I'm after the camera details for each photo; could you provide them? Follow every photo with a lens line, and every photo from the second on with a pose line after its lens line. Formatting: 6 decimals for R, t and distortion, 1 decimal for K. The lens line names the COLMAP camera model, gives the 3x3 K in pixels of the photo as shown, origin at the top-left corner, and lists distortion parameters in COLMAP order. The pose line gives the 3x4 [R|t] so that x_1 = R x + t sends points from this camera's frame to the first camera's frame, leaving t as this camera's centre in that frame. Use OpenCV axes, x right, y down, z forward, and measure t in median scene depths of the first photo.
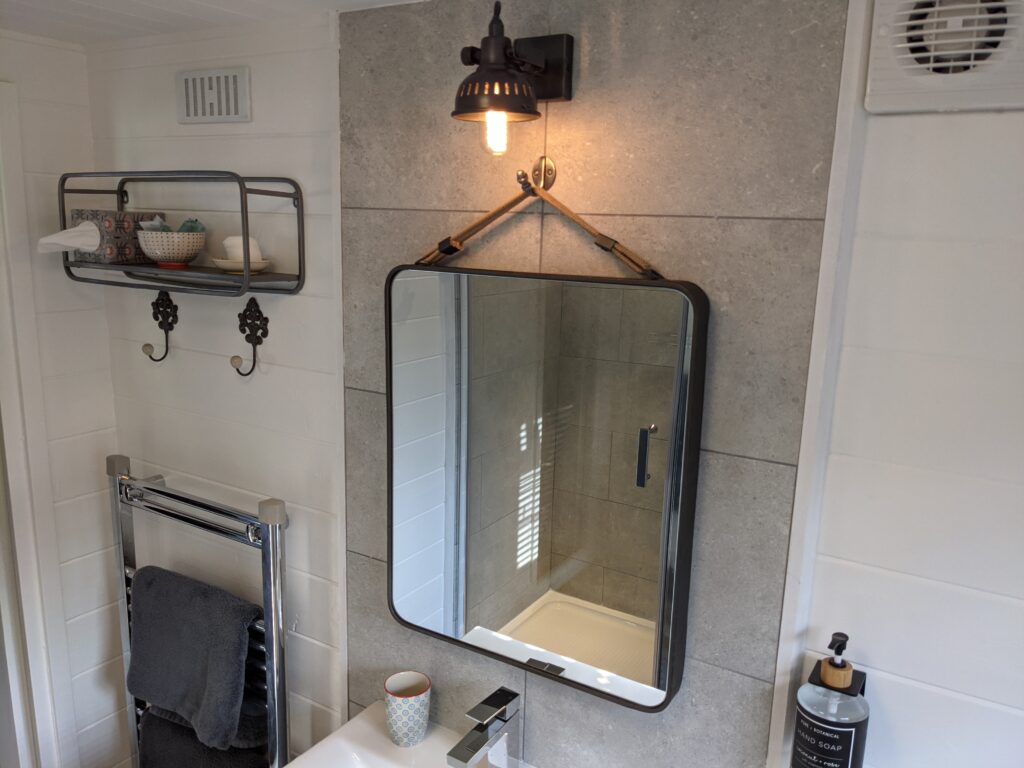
lens RADIAL K [[811.3, 0, 517.1], [0, 811.3, 390.2], [0, 0, 1]] dist [0.049817, -0.096179]
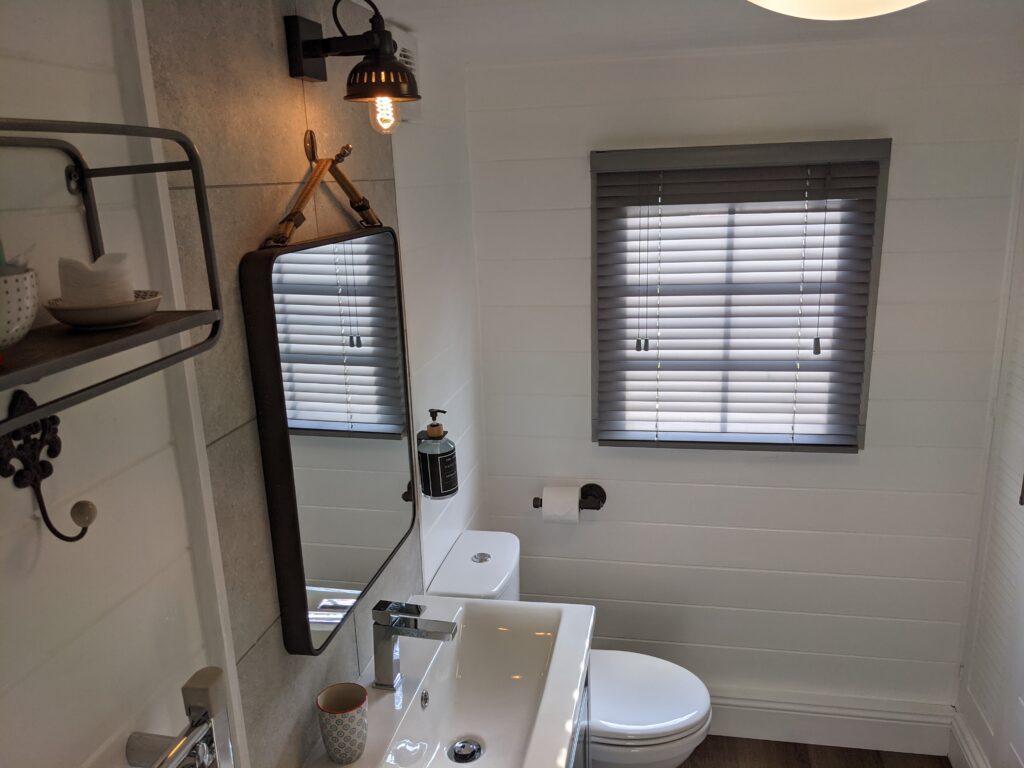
lens RADIAL K [[811.3, 0, 509.9], [0, 811.3, 390.3], [0, 0, 1]] dist [0.049817, -0.096179]
pose [[-0.345322, -0.258574, 0.902160, -0.986827], [0.215558, 0.913740, 0.344403, -0.249674], [-0.913393, 0.313398, -0.259796, 0.997016]]
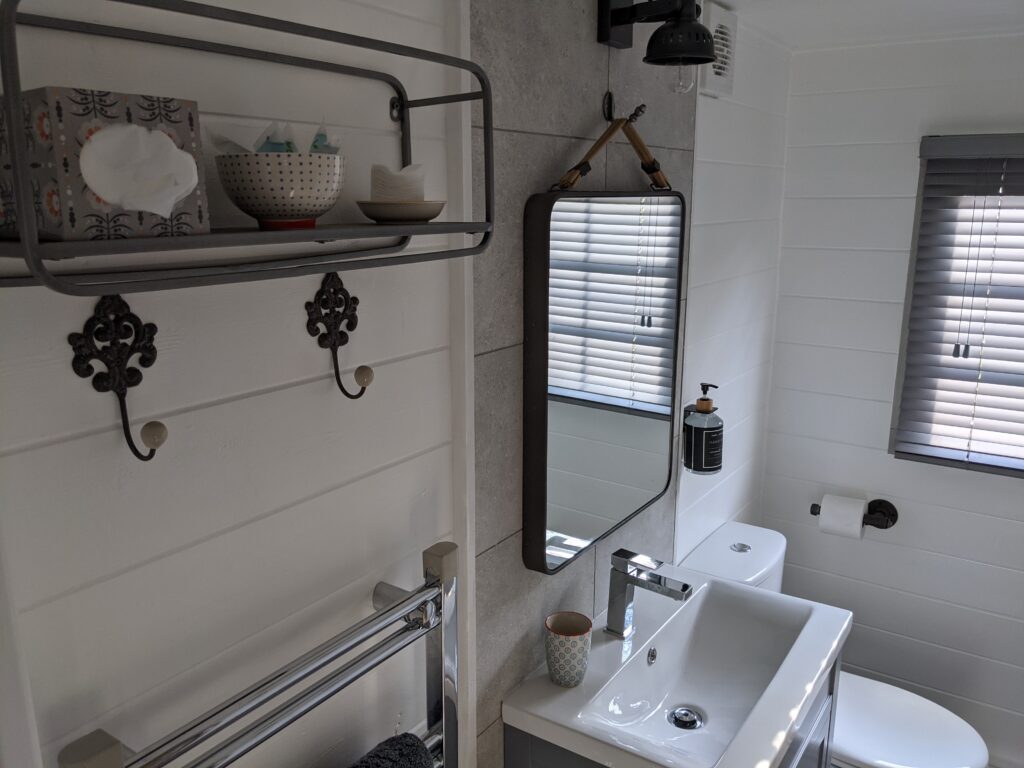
lens RADIAL K [[811.3, 0, 498.8], [0, 811.3, 369.4], [0, 0, 1]] dist [0.049817, -0.096179]
pose [[0.056597, -0.241791, 0.968676, -1.055070], [0.204439, 0.952480, 0.225803, -0.177598], [-0.977242, 0.185255, 0.103339, 0.962864]]
